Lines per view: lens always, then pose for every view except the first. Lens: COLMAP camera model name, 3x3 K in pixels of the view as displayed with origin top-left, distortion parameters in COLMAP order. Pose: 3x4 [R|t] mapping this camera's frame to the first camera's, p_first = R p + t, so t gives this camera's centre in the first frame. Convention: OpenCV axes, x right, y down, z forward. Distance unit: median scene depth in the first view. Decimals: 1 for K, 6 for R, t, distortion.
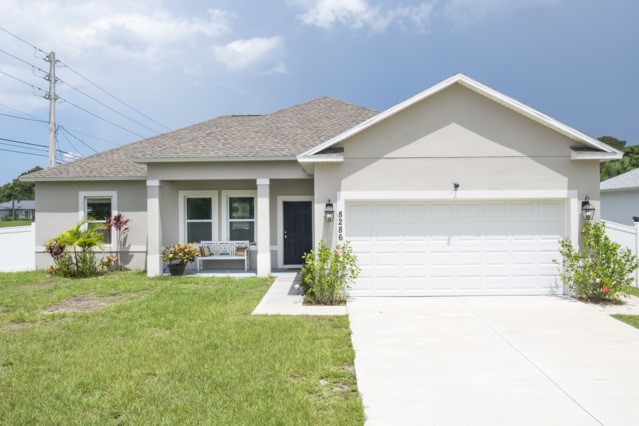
lens RADIAL K [[587.3, 0, 319.5], [0, 587.3, 213.0], [0, 0, 1]] dist [-0.027352, -0.000491]
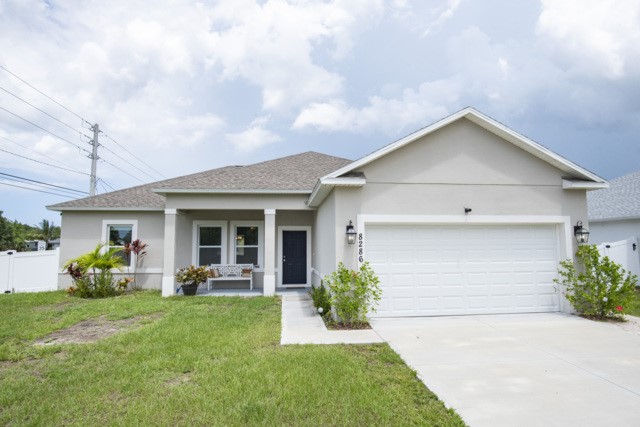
lens RADIAL K [[366.1, 0, 320.0], [0, 366.1, 213.5], [0, 0, 1]] dist [-0.027896, 0.000078]
pose [[0.993028, 0.015087, 0.116906, -0.107530], [-0.004033, 0.995543, -0.094225, 0.022211], [-0.117806, 0.093097, 0.988663, 0.364907]]
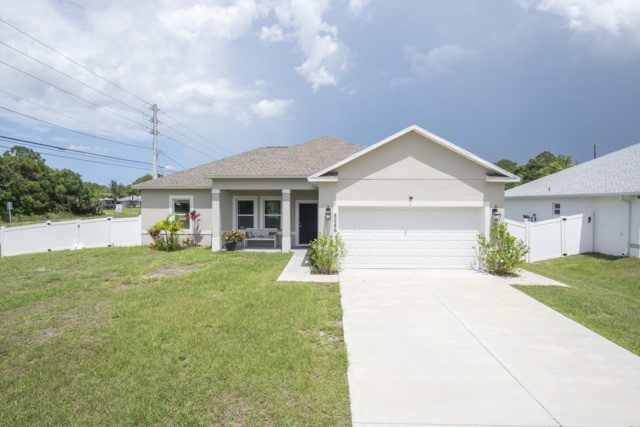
lens RADIAL K [[366.1, 0, 320.0], [0, 366.1, 213.5], [0, 0, 1]] dist [-0.027896, 0.000078]
pose [[0.999880, 0.012433, -0.009223, 0.004055], [-0.012205, 0.999628, 0.024373, -0.025162], [0.009522, -0.024258, 0.999660, 0.036688]]
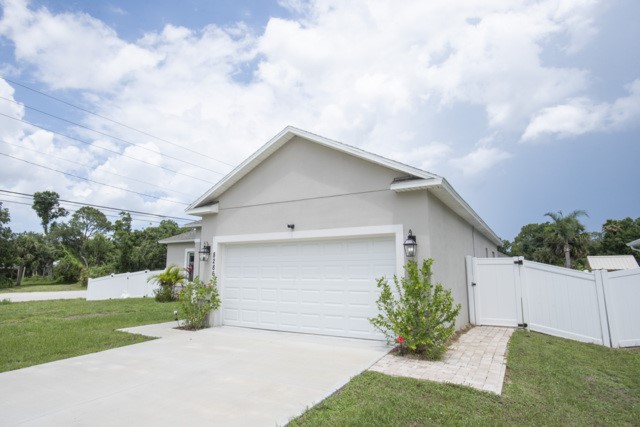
lens RADIAL K [[358.0, 0, 320.0], [0, 358.0, 213.5], [0, 0, 1]] dist [-0.029710, -0.000043]
pose [[0.879803, -0.068529, -0.470372, 0.572594], [-0.010562, 0.986490, -0.163479, 0.036034], [0.475221, 0.148797, 0.867194, 0.436073]]
